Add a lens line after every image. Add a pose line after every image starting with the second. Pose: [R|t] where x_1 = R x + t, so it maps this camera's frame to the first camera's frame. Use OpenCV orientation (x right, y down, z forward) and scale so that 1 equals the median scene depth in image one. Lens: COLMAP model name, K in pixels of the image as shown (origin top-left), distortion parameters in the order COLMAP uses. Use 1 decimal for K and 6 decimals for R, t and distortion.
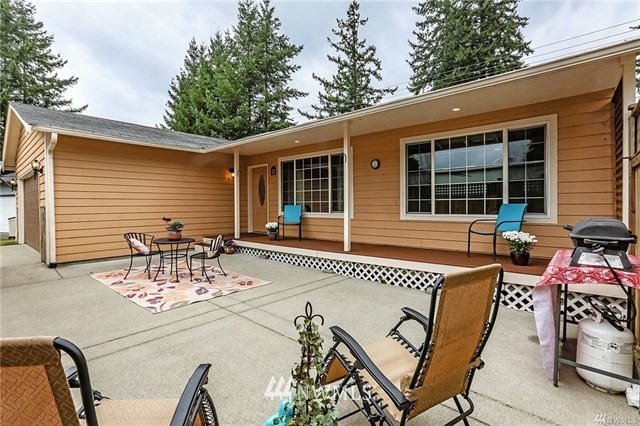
lens RADIAL K [[290.8, 0, 320.0], [0, 290.8, 213.0], [0, 0, 1]] dist [-0.088703, 0.000085]
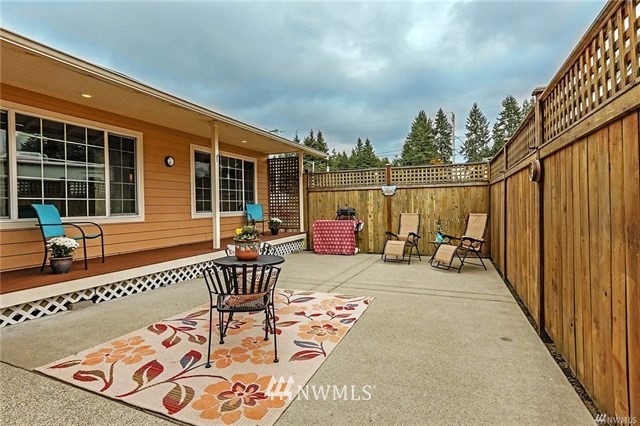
lens RADIAL K [[312.4, 0, 321.8], [0, 312.4, 204.8], [0, 0, 1]] dist [0.002186, 0.000290]
pose [[-0.285493, 0.010391, 0.958325, -0.931465], [0.029423, 0.999565, -0.002072, -0.010901], [-0.957929, 0.027605, -0.285674, 0.825342]]
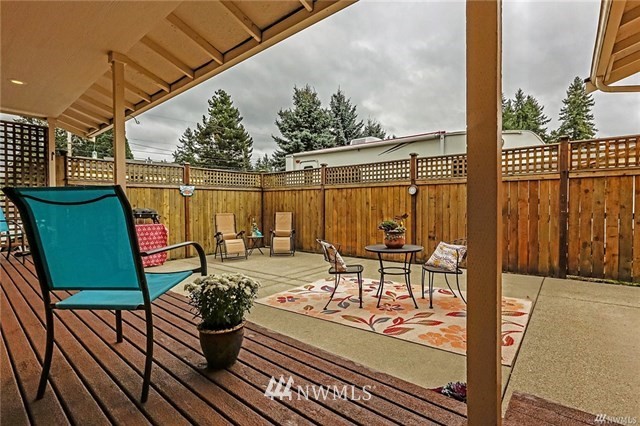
lens RADIAL K [[298.6, 0, 320.0], [0, 298.6, 213.0], [0, 0, 1]] dist [0.000520, 0.000063]
pose [[-0.999923, 0.012325, -0.001638, -0.289880], [0.012232, 0.998760, 0.048260, -0.026972], [0.002230, 0.048237, -0.998833, 1.364297]]
